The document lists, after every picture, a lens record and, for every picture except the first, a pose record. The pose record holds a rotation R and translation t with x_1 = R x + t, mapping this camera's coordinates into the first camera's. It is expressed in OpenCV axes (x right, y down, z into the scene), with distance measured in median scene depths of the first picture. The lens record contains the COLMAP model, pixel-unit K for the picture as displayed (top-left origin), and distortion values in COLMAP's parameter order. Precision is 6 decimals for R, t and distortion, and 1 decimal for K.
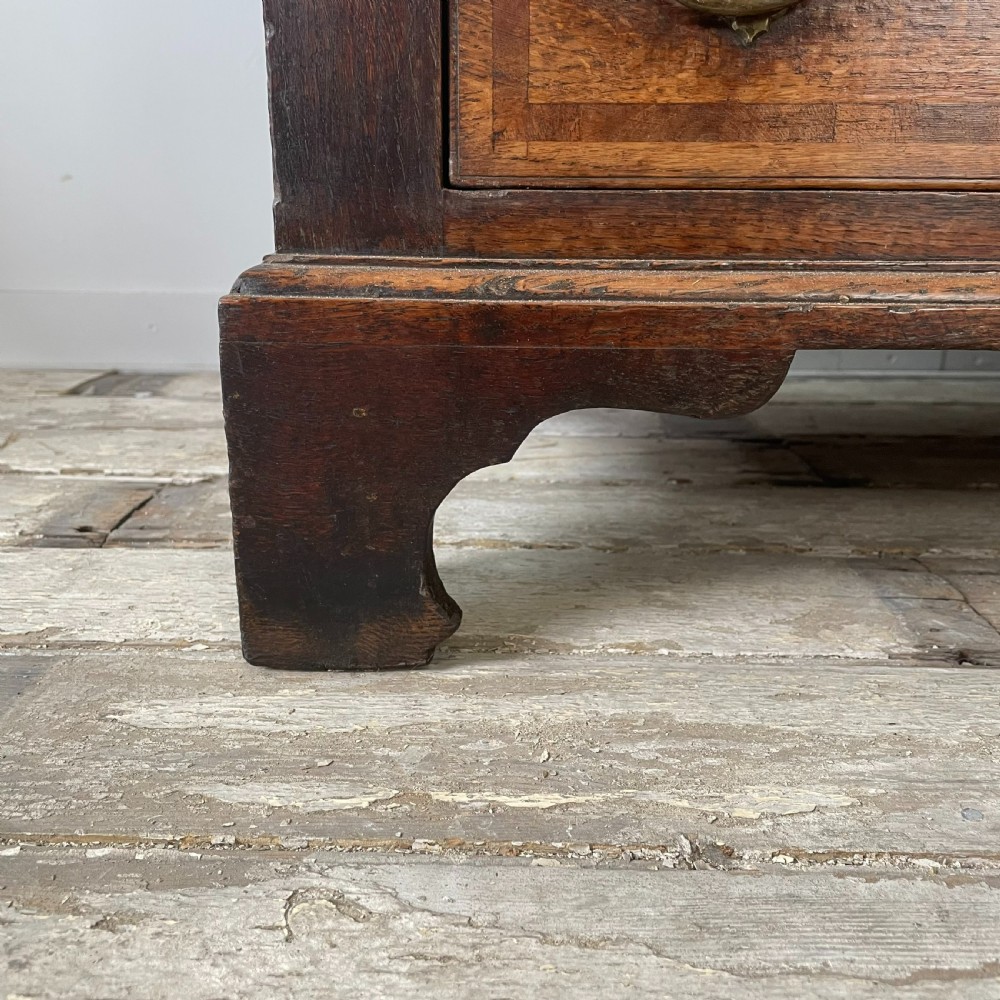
lens RADIAL K [[1042.2, 0, 499.3], [0, 1042.2, 460.5], [0, 0, 1]] dist [0.047048, 0.000000]
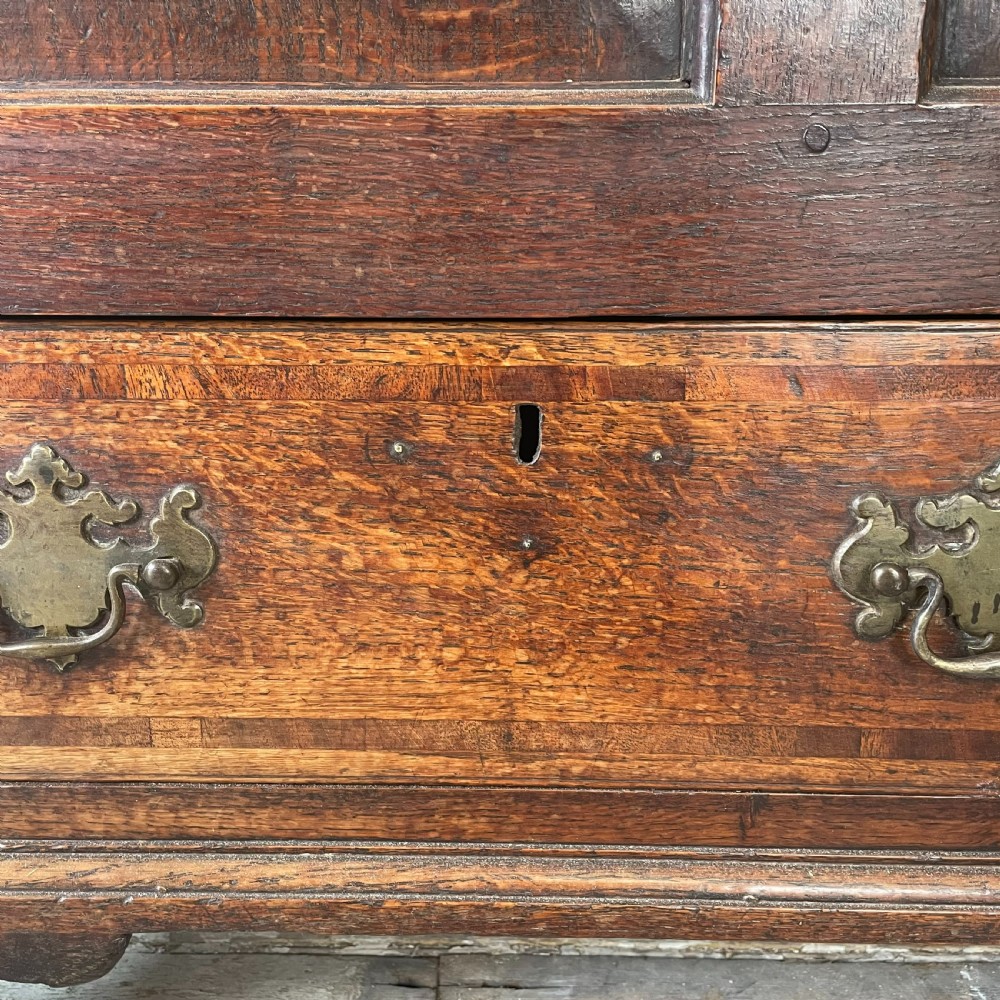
lens RADIAL K [[1042.2, 0, 502.6], [0, 1042.2, 460.7], [0, 0, 1]] dist [0.047048, 0.000000]
pose [[0.999946, -0.010299, -0.001028, 0.683438], [0.010276, 0.999732, -0.020756, -0.570773], [0.001241, 0.020744, 0.999784, -0.117920]]
